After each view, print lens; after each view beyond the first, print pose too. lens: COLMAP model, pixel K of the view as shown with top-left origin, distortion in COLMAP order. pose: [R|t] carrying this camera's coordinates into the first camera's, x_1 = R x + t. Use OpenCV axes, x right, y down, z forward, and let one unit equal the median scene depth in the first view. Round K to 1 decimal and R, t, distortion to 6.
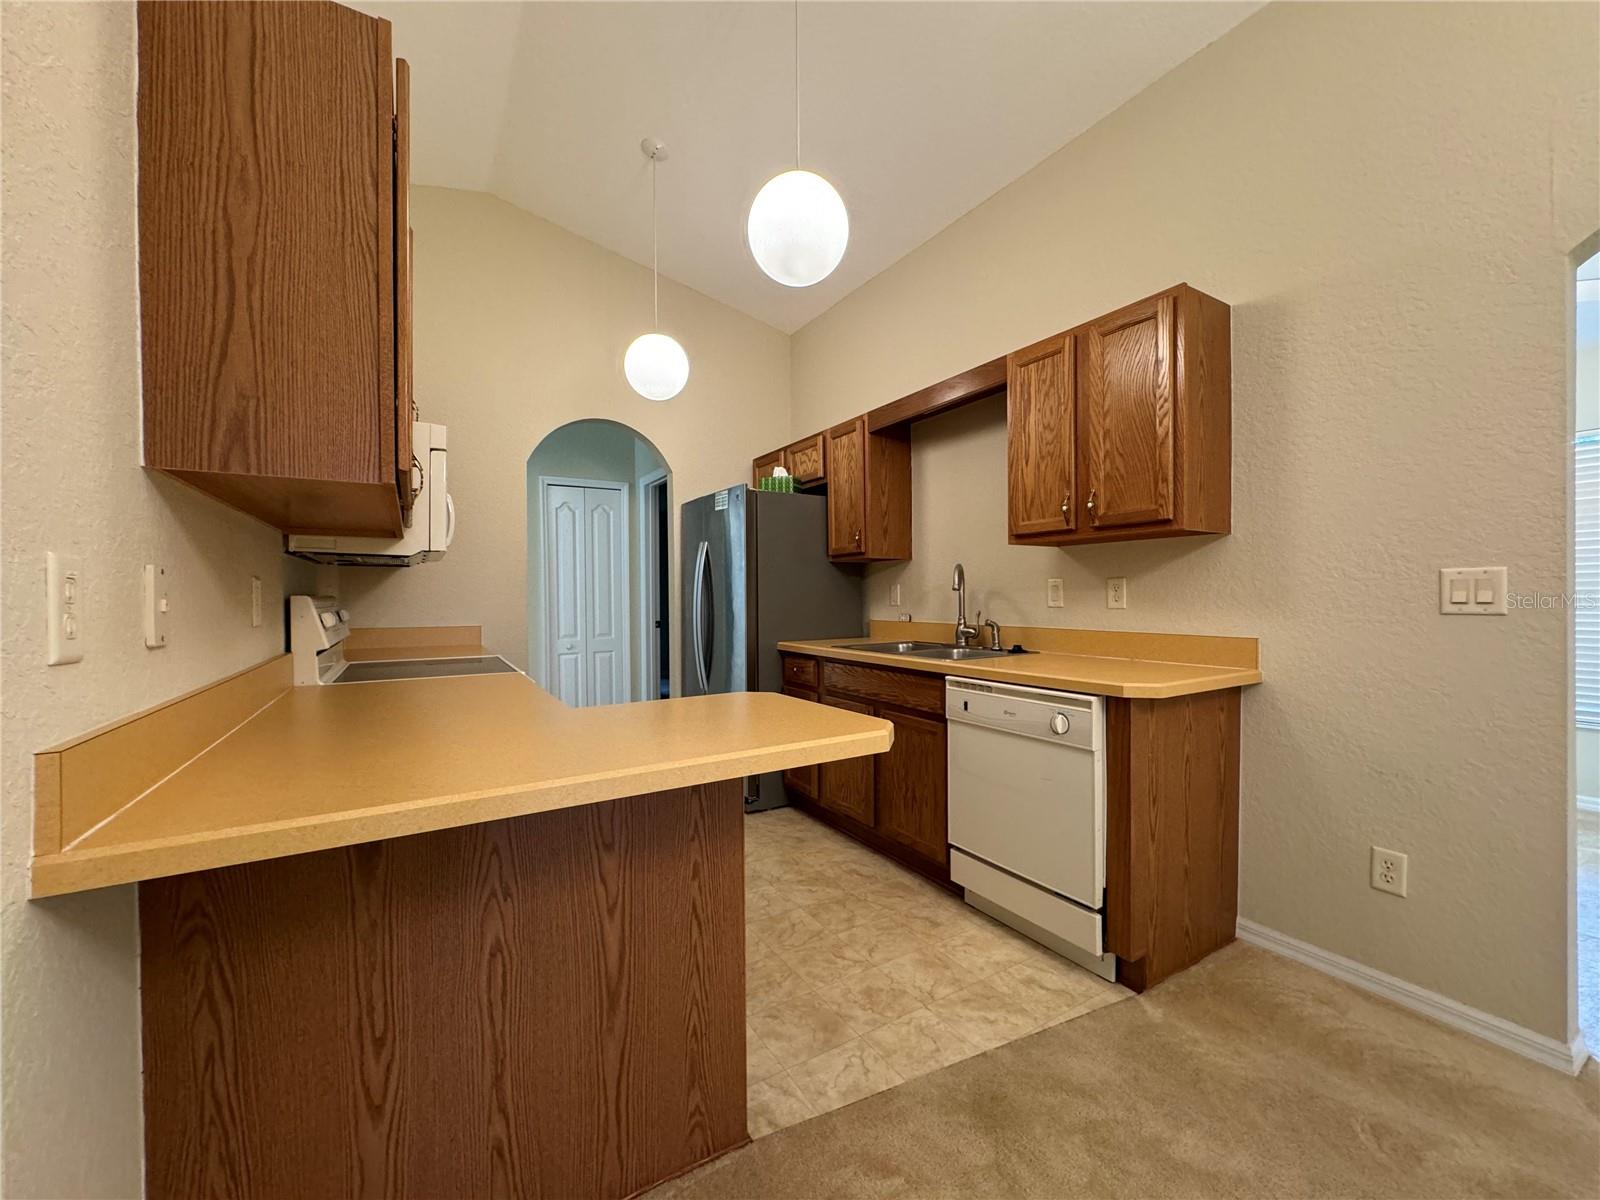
lens RADIAL K [[641.5, 0, 796.9], [0, 641.5, 600.3], [0, 0, 1]] dist [-0.004943, 0.000346]
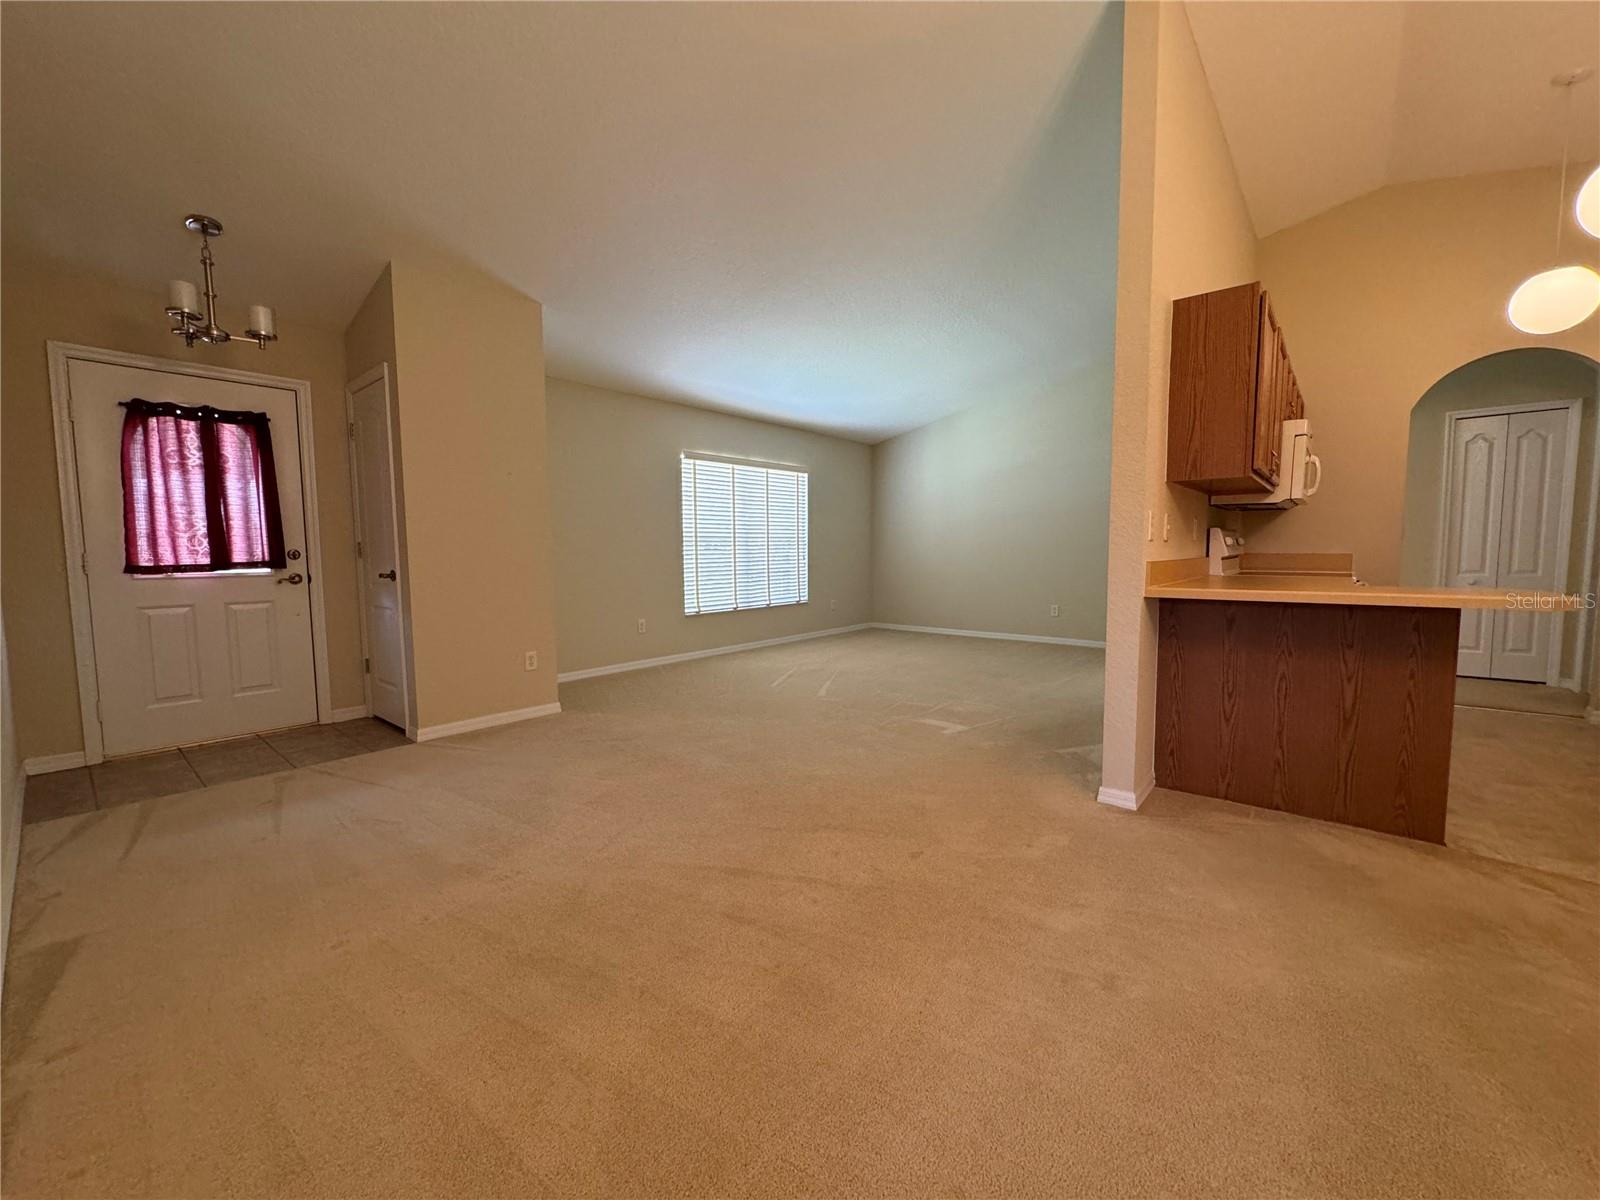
lens RADIAL K [[641.5, 0, 796.9], [0, 641.5, 600.3], [0, 0, 1]] dist [-0.004943, 0.000346]
pose [[0.318306, 0.081964, -0.944438, 0.953757], [-0.001661, 0.996302, 0.085905, 0.068751], [0.947986, -0.025775, 0.317265, -1.169484]]
